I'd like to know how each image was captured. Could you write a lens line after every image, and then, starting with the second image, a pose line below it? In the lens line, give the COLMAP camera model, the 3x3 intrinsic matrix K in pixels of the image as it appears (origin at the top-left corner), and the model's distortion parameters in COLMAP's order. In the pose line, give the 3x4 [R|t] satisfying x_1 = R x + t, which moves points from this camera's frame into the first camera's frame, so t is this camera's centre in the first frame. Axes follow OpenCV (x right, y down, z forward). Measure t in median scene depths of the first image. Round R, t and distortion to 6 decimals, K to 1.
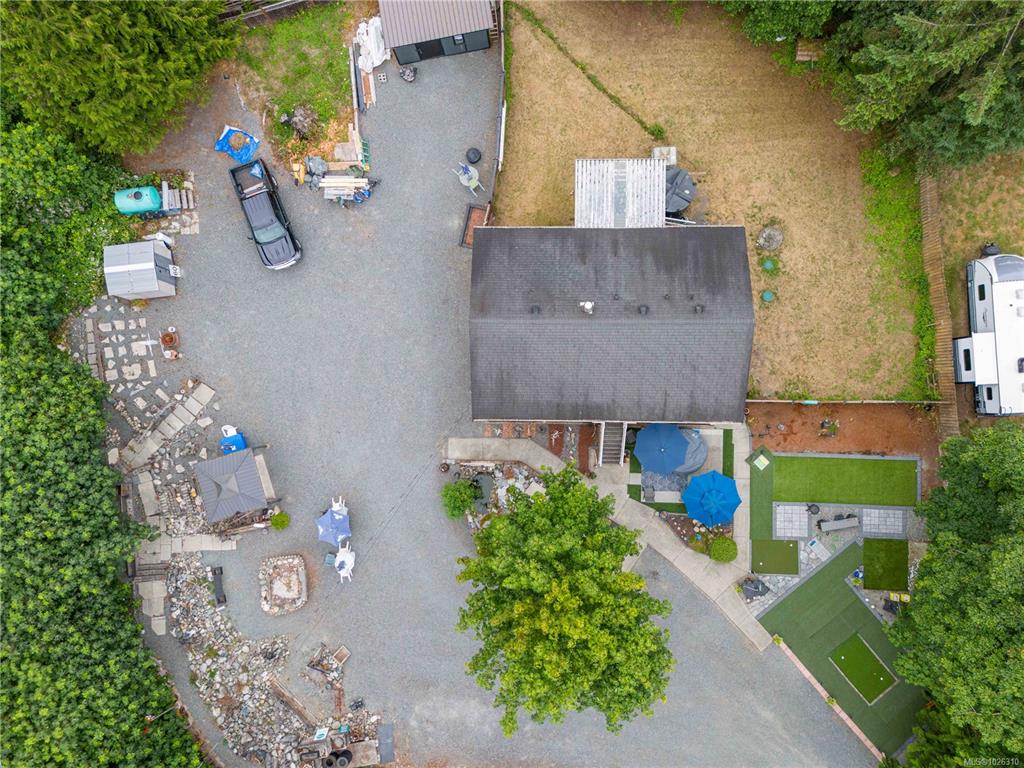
lens RADIAL K [[753.0, 0, 512.0], [0, 753.0, 384.0], [0, 0, 1]] dist [0.075383, -0.071569]
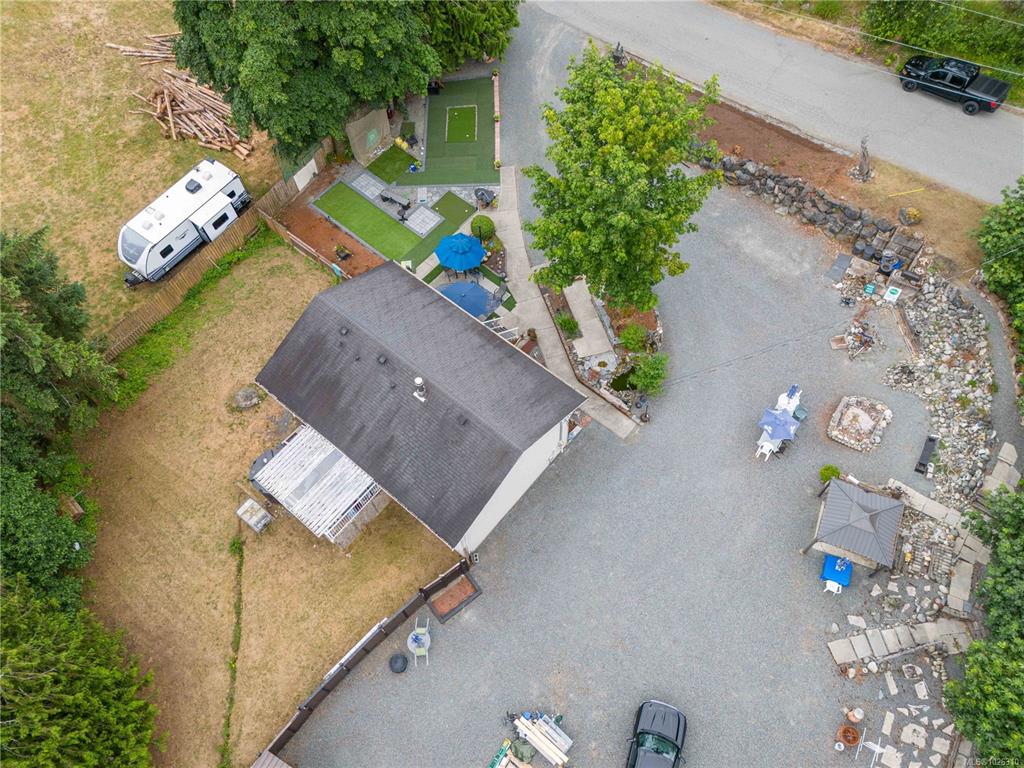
lens RADIAL K [[753.0, 0, 512.0], [0, 753.0, 384.0], [0, 0, 1]] dist [0.075383, -0.071569]
pose [[-0.765824, -0.527144, 0.368284, -0.293898], [0.640094, -0.679752, 0.358073, -0.315469], [0.061585, 0.509957, 0.857992, 0.143775]]
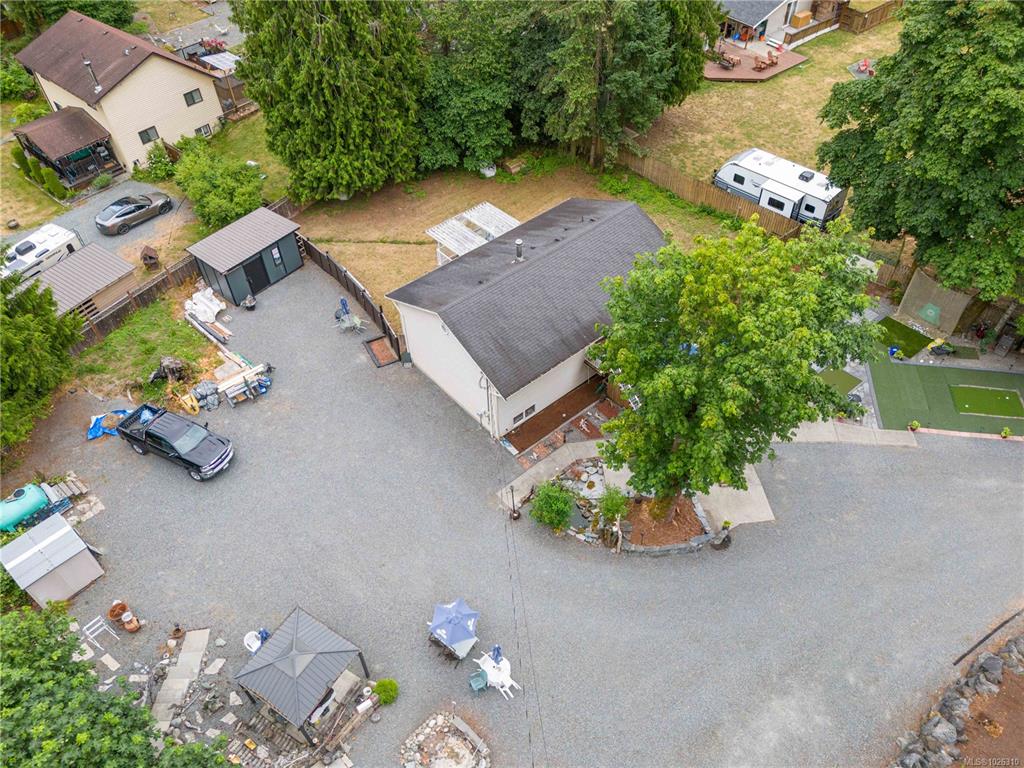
lens RADIAL K [[753.0, 0, 512.0], [0, 753.0, 384.0], [0, 0, 1]] dist [0.075383, -0.071569]
pose [[0.755398, -0.457740, 0.468879, -0.416846], [0.655085, 0.544360, -0.523962, 0.466693], [-0.015401, 0.702956, 0.711067, 0.316951]]
